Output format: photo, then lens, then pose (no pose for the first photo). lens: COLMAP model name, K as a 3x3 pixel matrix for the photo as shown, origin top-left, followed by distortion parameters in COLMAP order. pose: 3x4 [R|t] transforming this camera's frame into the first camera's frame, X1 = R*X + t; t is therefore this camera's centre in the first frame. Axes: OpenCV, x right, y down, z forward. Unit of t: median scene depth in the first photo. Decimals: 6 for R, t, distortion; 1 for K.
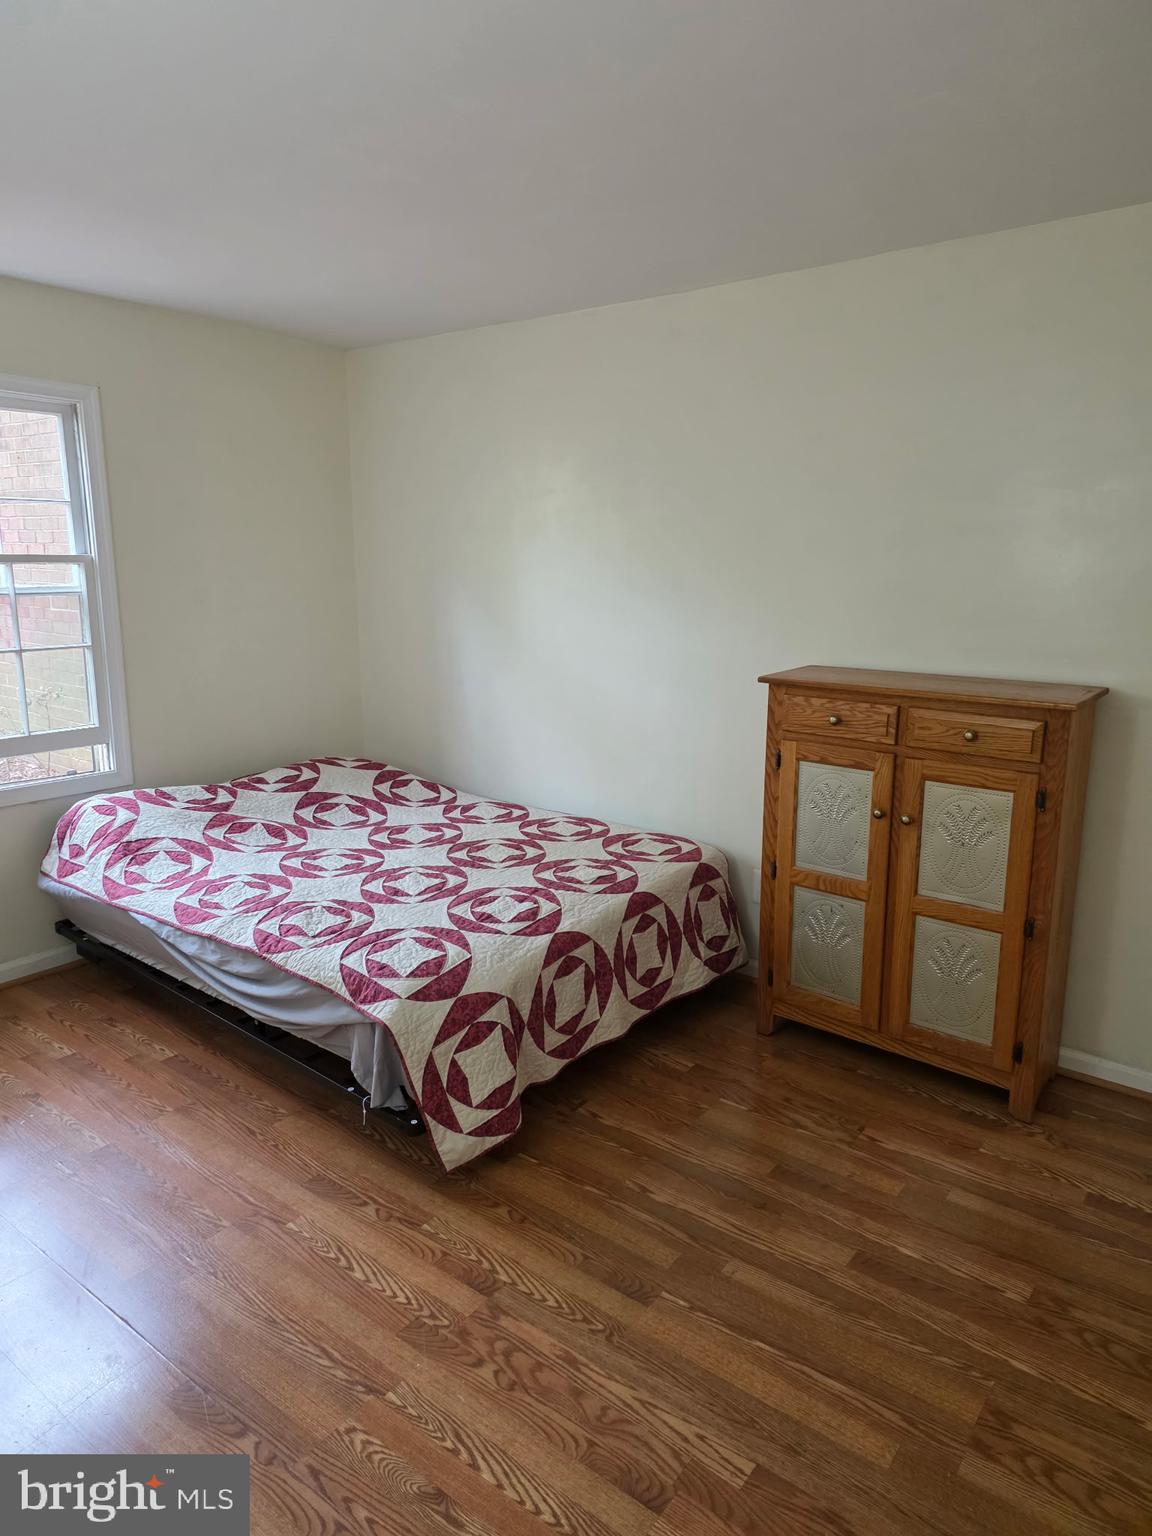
lens RADIAL K [[1039.5, 0, 575.8], [0, 1039.5, 765.5], [0, 0, 1]] dist [0.052854, 0.002979]
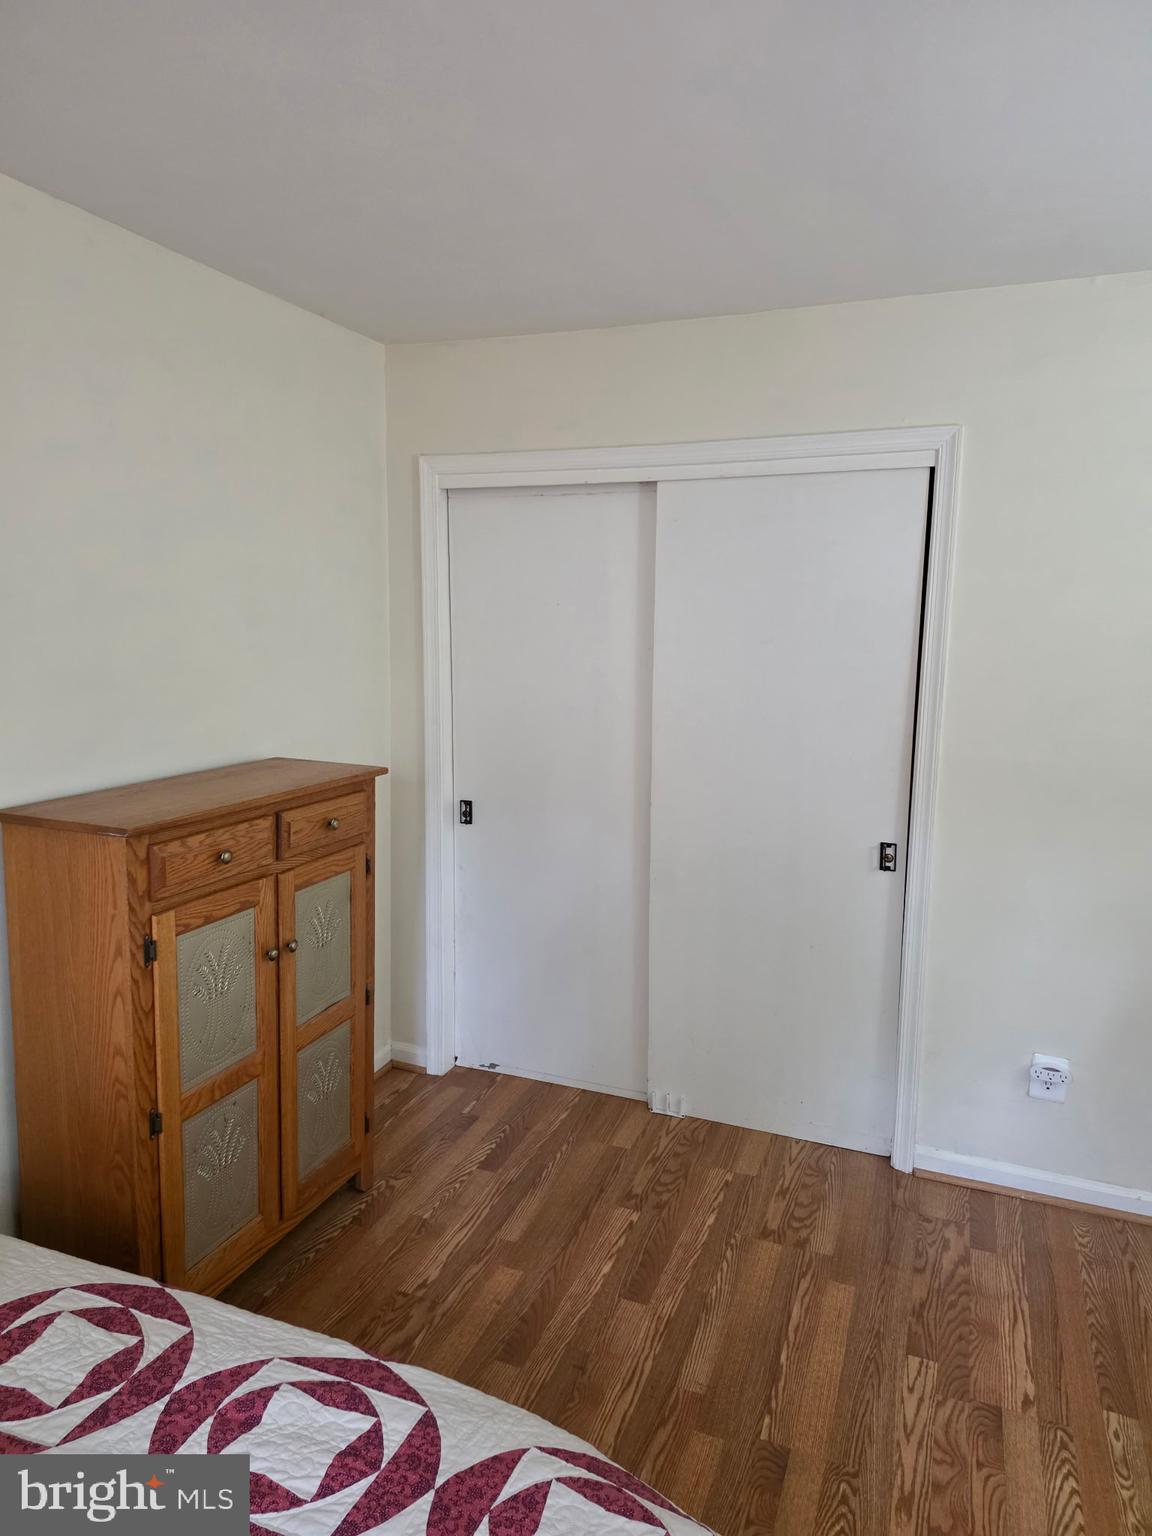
lens RADIAL K [[1039.5, 0, 572.6], [0, 1039.5, 765.3], [0, 0, 1]] dist [0.052854, 0.002979]
pose [[-0.284029, -0.152957, 0.946537, -0.678586], [0.178840, 0.961418, 0.209026, -0.292794], [-0.941989, 0.228648, -0.245716, 1.294455]]
